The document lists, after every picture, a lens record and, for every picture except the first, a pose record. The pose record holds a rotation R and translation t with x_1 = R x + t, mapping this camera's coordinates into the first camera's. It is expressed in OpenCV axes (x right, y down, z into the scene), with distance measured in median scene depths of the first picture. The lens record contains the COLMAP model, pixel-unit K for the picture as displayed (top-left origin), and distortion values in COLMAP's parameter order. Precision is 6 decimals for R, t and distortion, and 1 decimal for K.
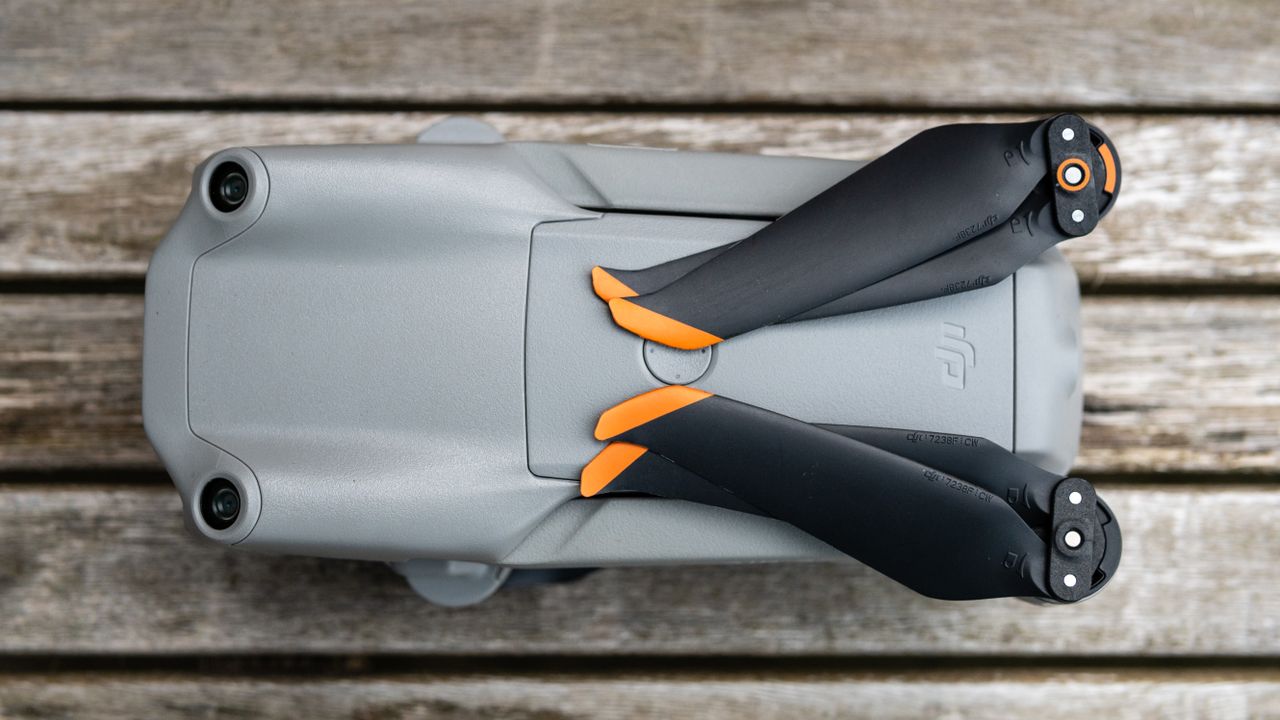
lens RADIAL K [[1864.2, 0, 635.5], [0, 1864.2, 356.2], [0, 0, 1]] dist [0.064677, 0.000000]
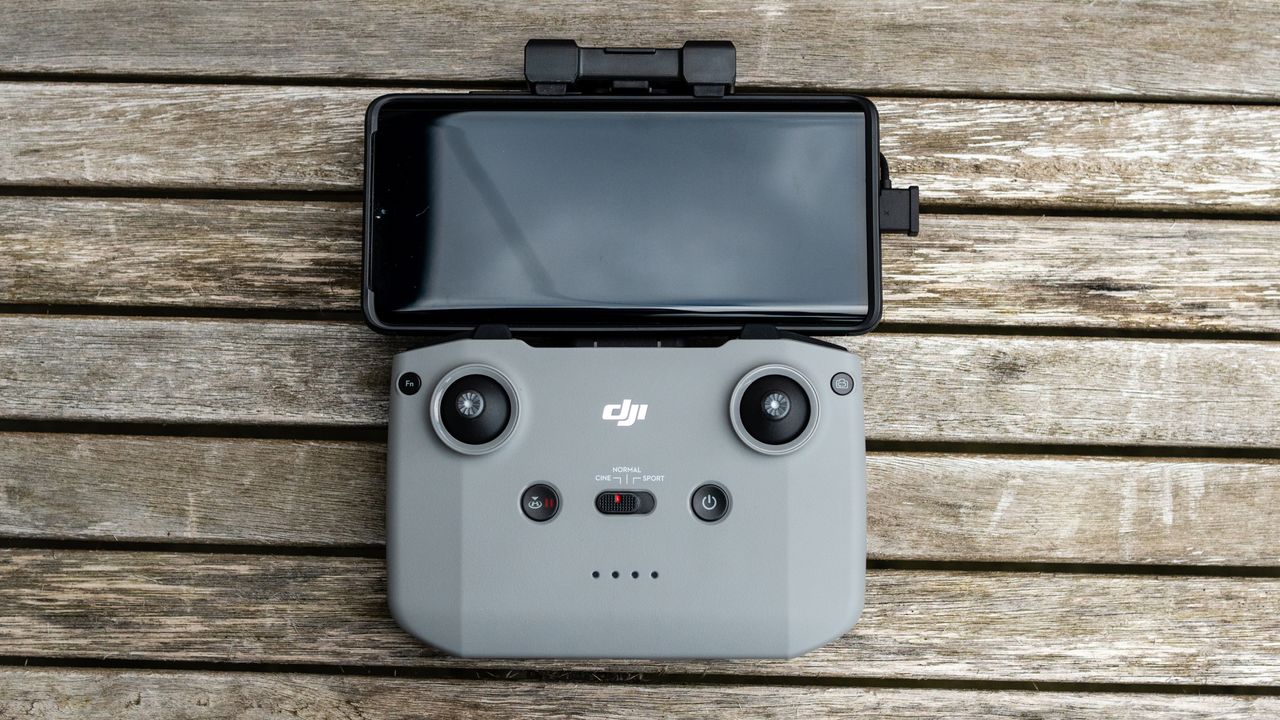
lens RADIAL K [[1864.2, 0, 639.9], [0, 1864.2, 324.8], [0, 0, 1]] dist [0.064677, 0.000000]
pose [[0.999760, 0.020673, -0.007296, -0.138008], [-0.020826, 0.999552, -0.021498, 0.101078], [0.006848, 0.021645, 0.999742, -0.572828]]
